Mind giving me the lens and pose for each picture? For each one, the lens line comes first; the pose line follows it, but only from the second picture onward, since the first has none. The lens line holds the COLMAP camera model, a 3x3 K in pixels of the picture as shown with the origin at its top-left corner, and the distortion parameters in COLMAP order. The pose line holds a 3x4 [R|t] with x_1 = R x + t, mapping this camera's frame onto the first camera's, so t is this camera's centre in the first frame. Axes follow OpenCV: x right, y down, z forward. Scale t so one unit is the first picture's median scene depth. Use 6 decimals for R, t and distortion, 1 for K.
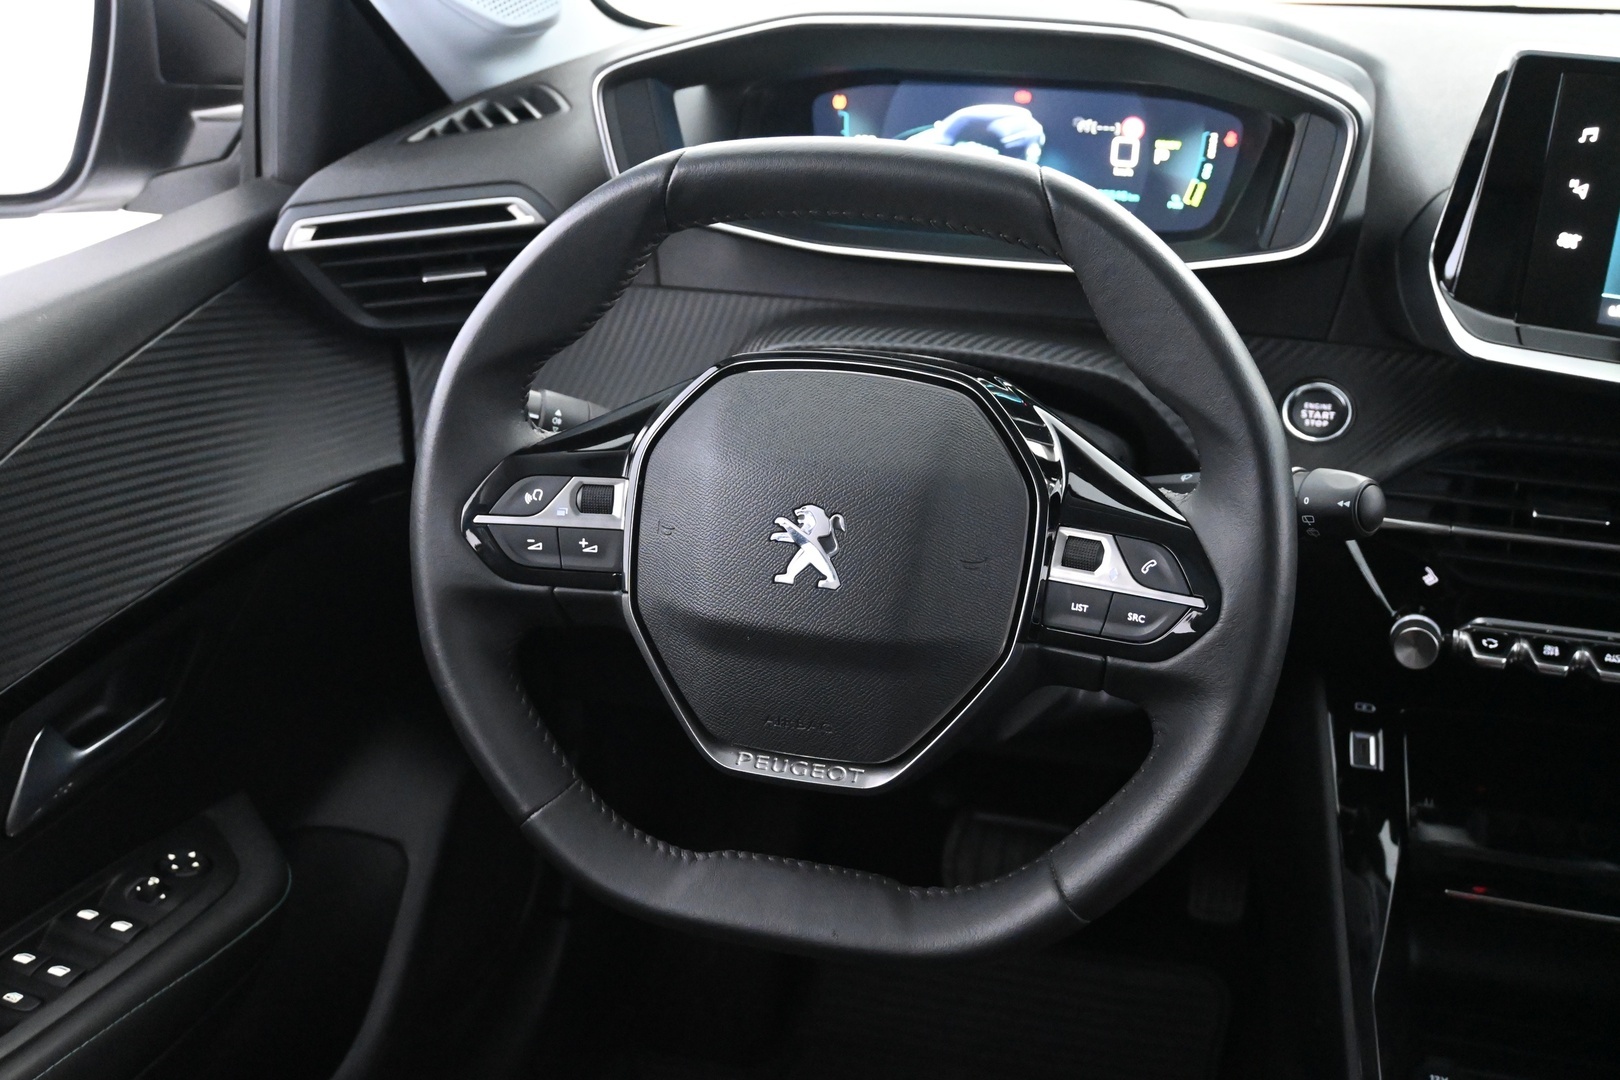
lens RADIAL K [[1848.0, 0, 810.0], [0, 1848.0, 540.0], [0, 0, 1]] dist [-0.003324, 0.002156]
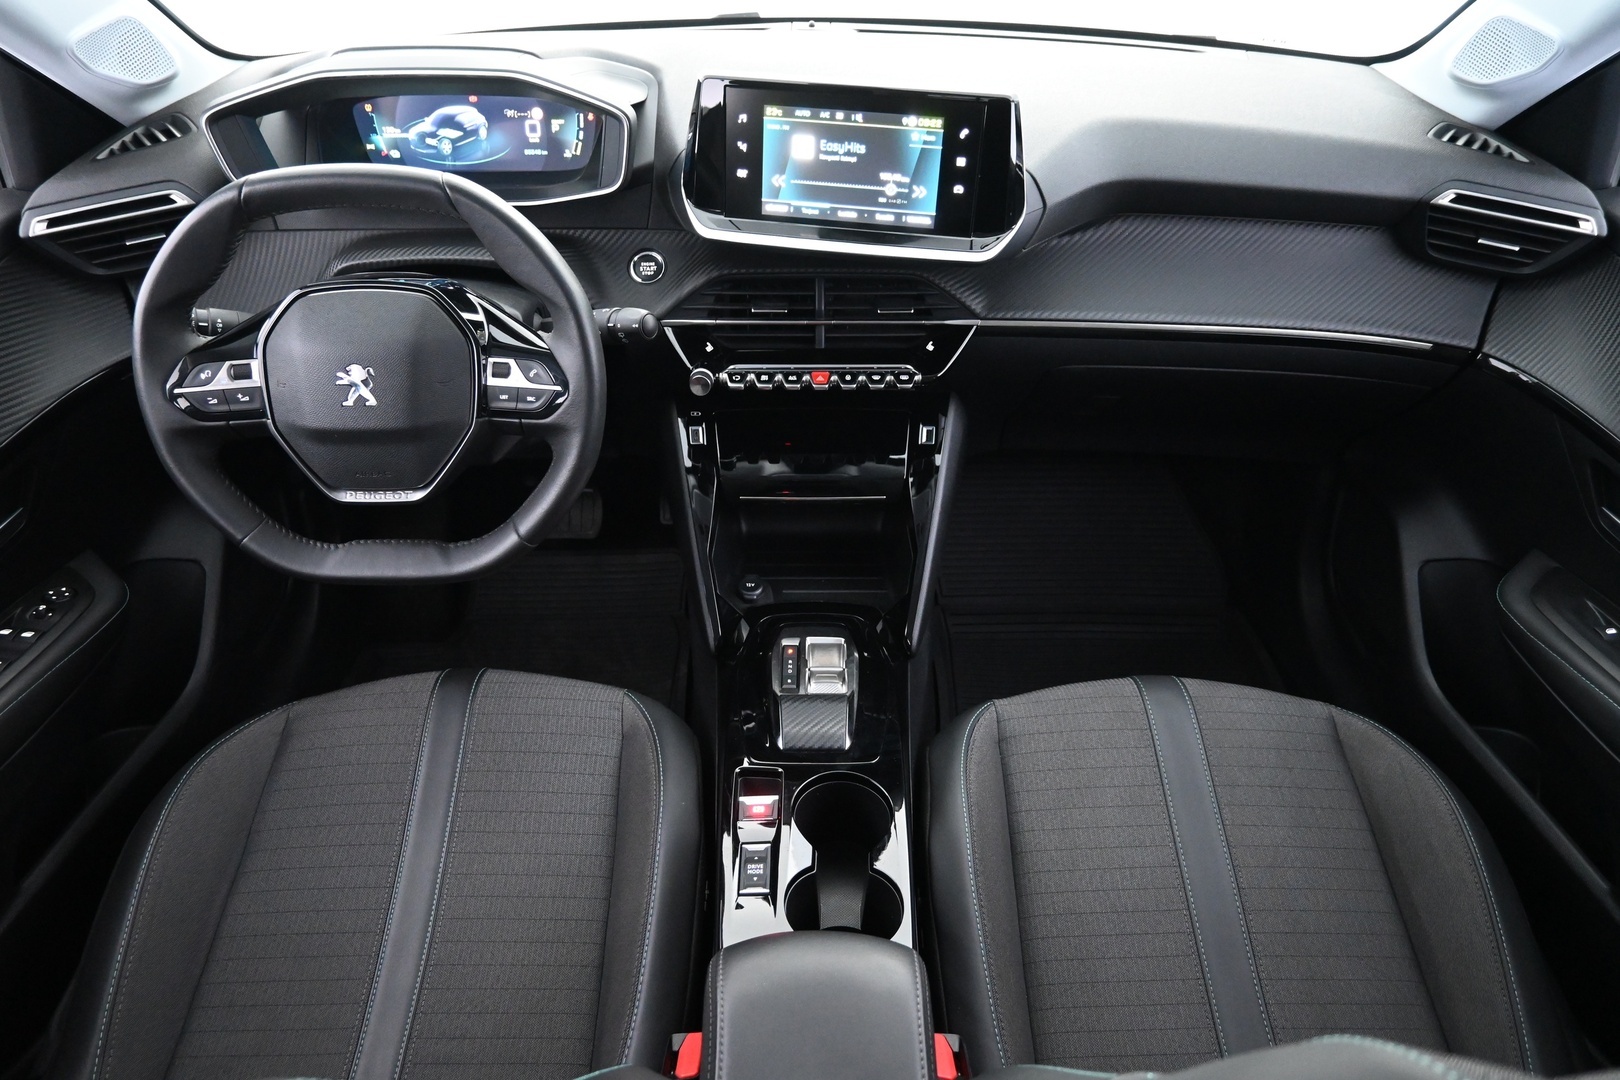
lens RADIAL K [[1110.0, 0, 810.0], [0, 1110.0, 540.0], [0, 0, 1]] dist [-0.004400, 0.001285]
pose [[0.957433, -0.169150, 0.233902, 0.134392], [0.115400, 0.967041, 0.226967, -0.042568], [-0.264584, -0.190313, 0.945397, -0.233936]]
